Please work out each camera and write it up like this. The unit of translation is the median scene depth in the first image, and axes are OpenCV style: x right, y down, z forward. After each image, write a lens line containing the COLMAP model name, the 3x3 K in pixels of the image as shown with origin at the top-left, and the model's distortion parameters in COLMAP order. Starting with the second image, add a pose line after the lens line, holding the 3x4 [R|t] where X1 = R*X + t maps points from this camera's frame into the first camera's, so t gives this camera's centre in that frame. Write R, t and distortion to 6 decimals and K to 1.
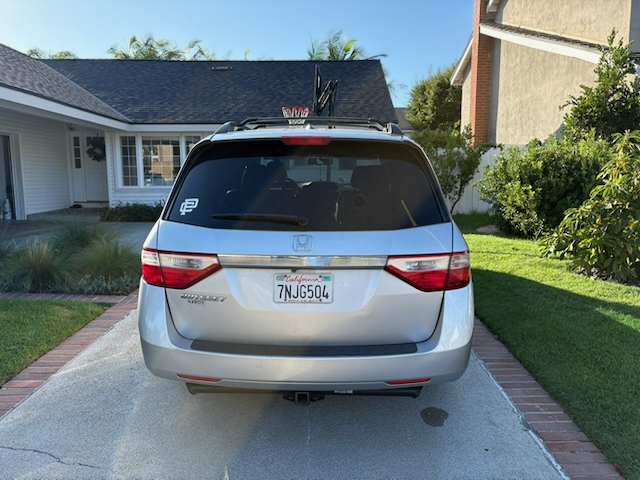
lens RADIAL K [[487.5, 0, 322.1], [0, 487.5, 244.3], [0, 0, 1]] dist [0.016577, -0.037226]
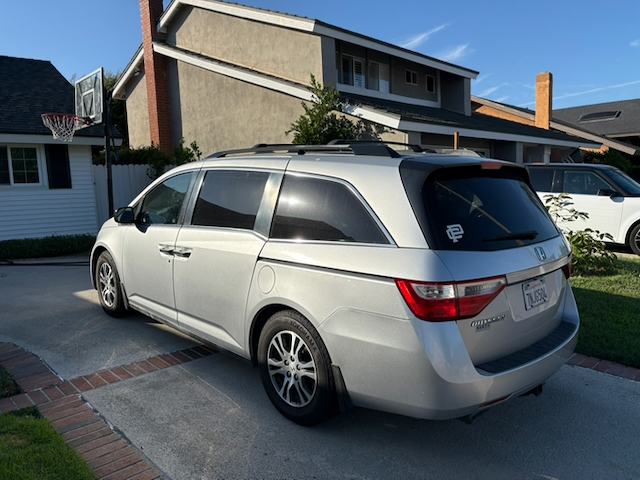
lens RADIAL K [[487.5, 0, 320.0], [0, 487.5, 236.5], [0, 0, 1]] dist [0.016577, -0.037226]
pose [[0.699717, -0.094233, 0.708178, -0.239047], [0.126052, 0.991996, 0.007453, -0.023172], [-0.703212, 0.084052, 0.705995, 0.104081]]
